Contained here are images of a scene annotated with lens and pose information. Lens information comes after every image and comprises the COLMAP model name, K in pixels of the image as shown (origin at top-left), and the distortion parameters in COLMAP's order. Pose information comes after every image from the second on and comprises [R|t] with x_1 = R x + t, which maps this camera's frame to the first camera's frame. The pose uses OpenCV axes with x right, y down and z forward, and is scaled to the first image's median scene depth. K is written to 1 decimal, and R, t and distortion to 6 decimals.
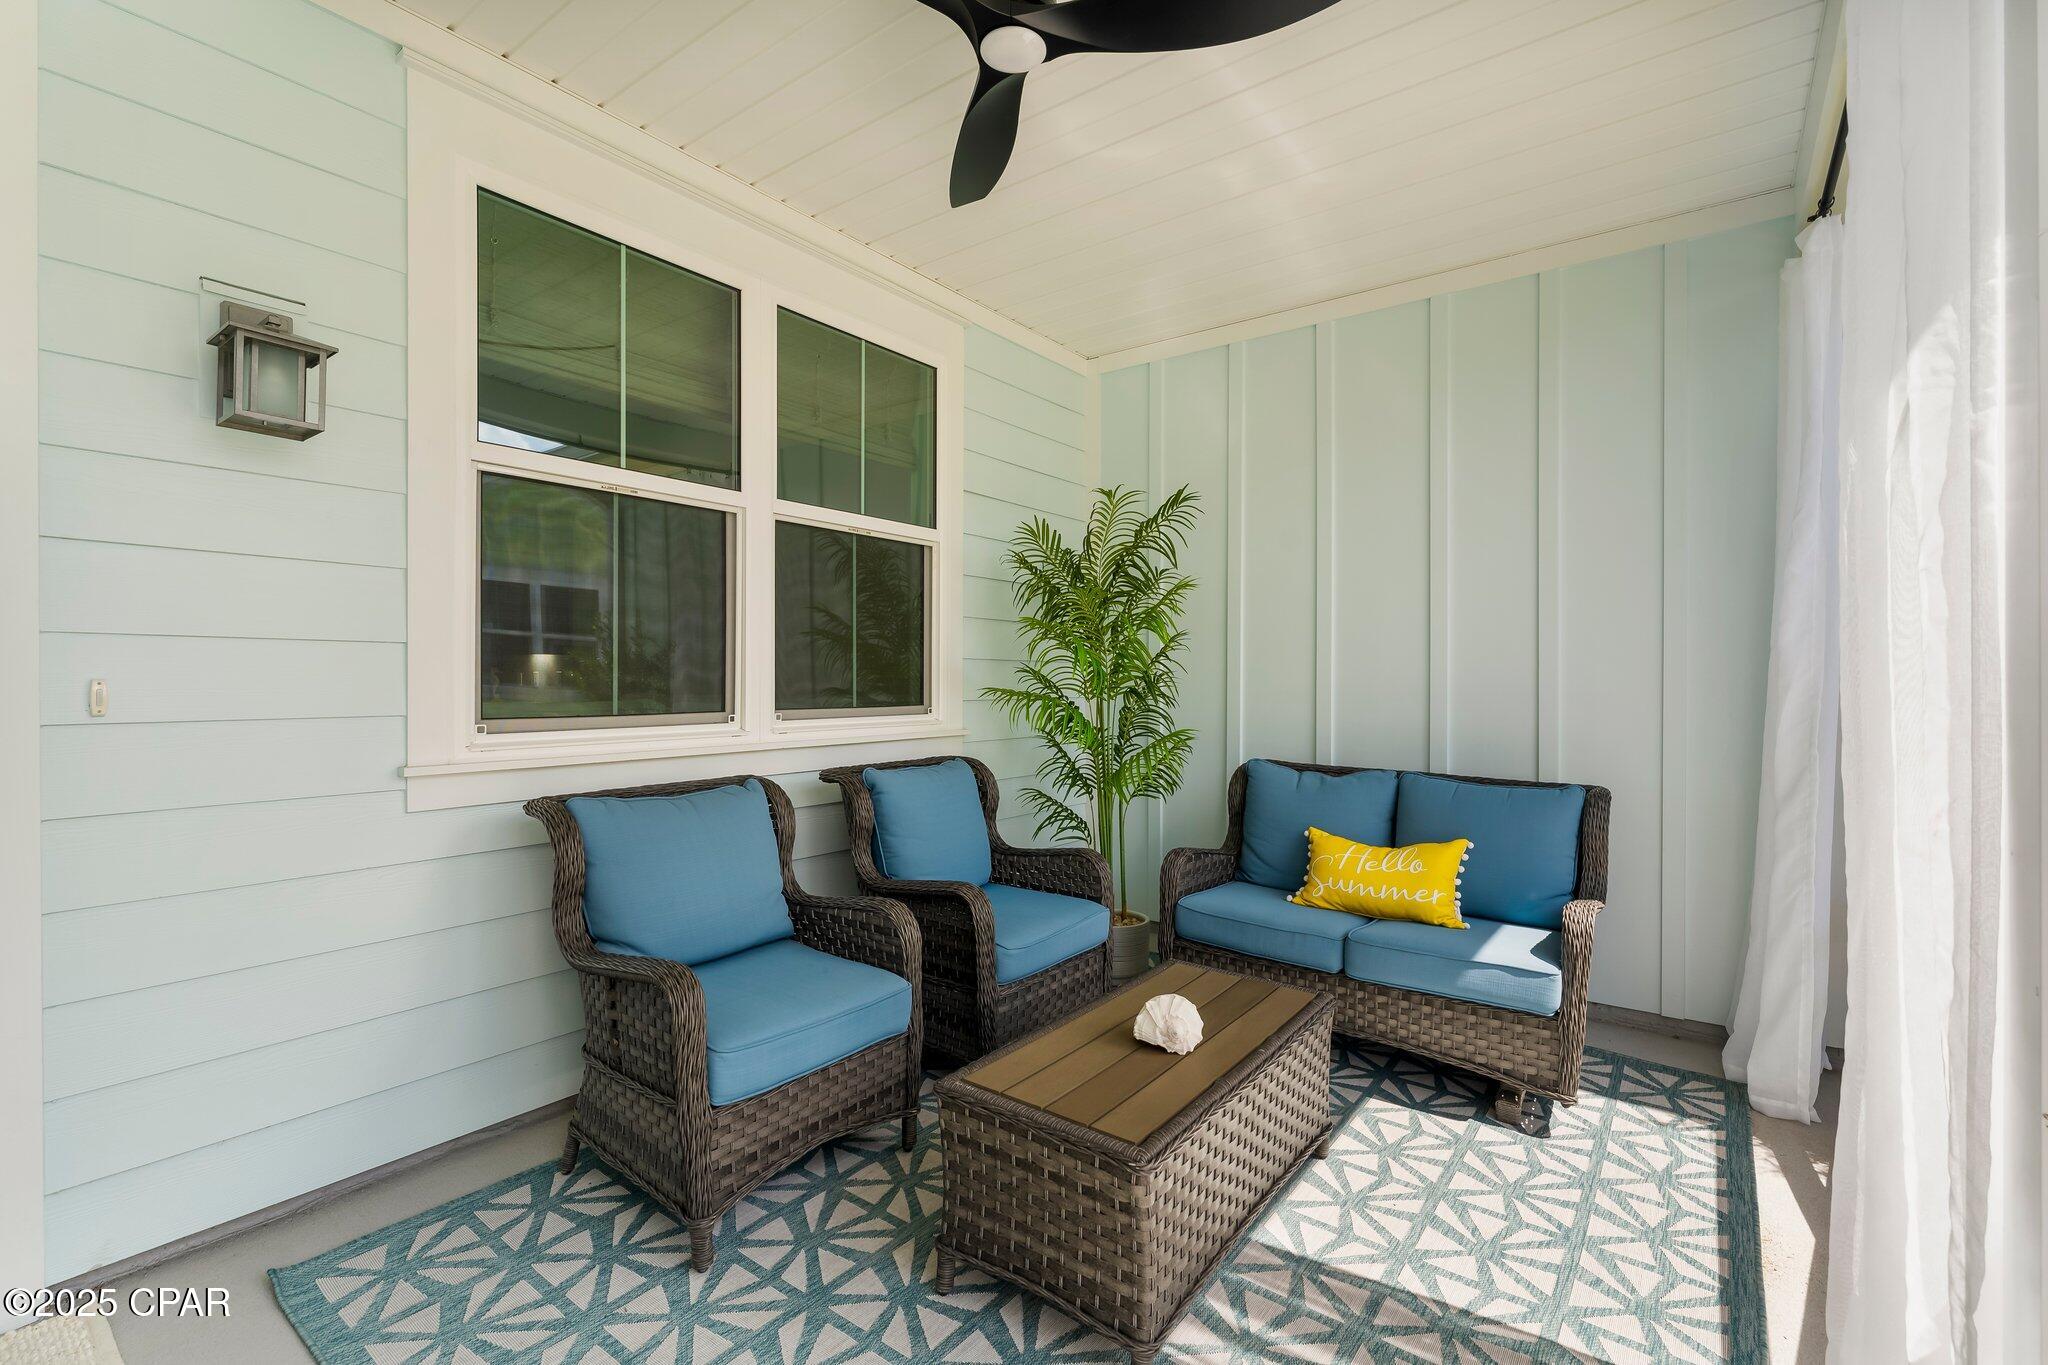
lens RADIAL K [[910.8, 0, 1024.0], [0, 910.8, 682.5], [0, 0, 1]] dist [-0.000689, -0.000369]
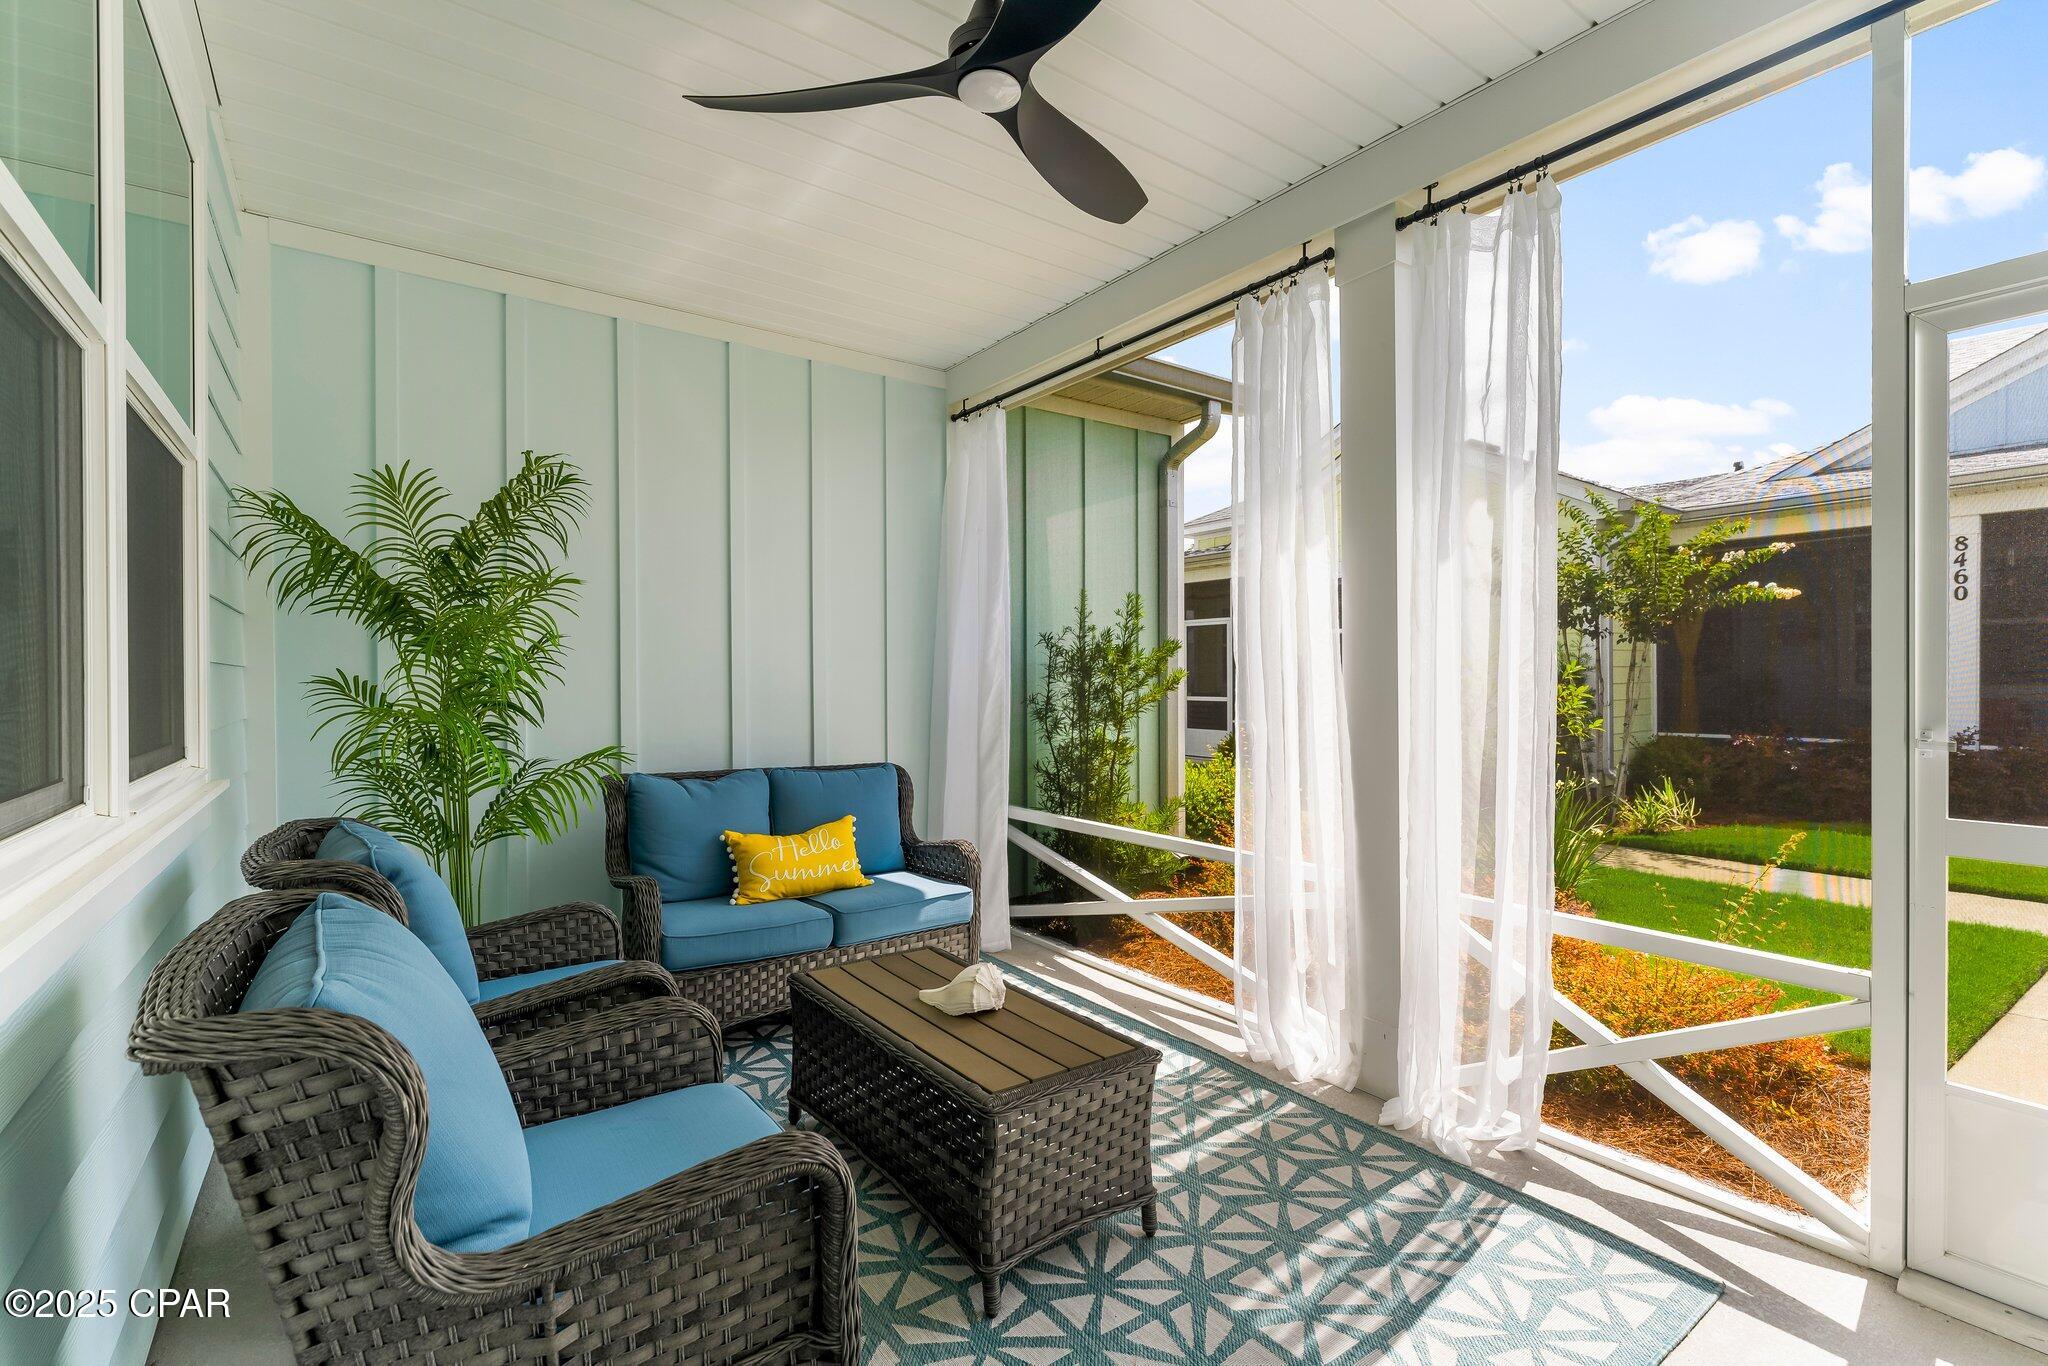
lens RADIAL K [[900.5, 0, 1024.0], [0, 900.5, 683.0], [0, 0, 1]] dist [0.000027, -0.000038]
pose [[0.289446, -0.005595, 0.957178, -0.585344], [0.008508, 0.999958, 0.003272, -0.008532], [-0.957156, 0.007197, 0.289482, 0.402354]]
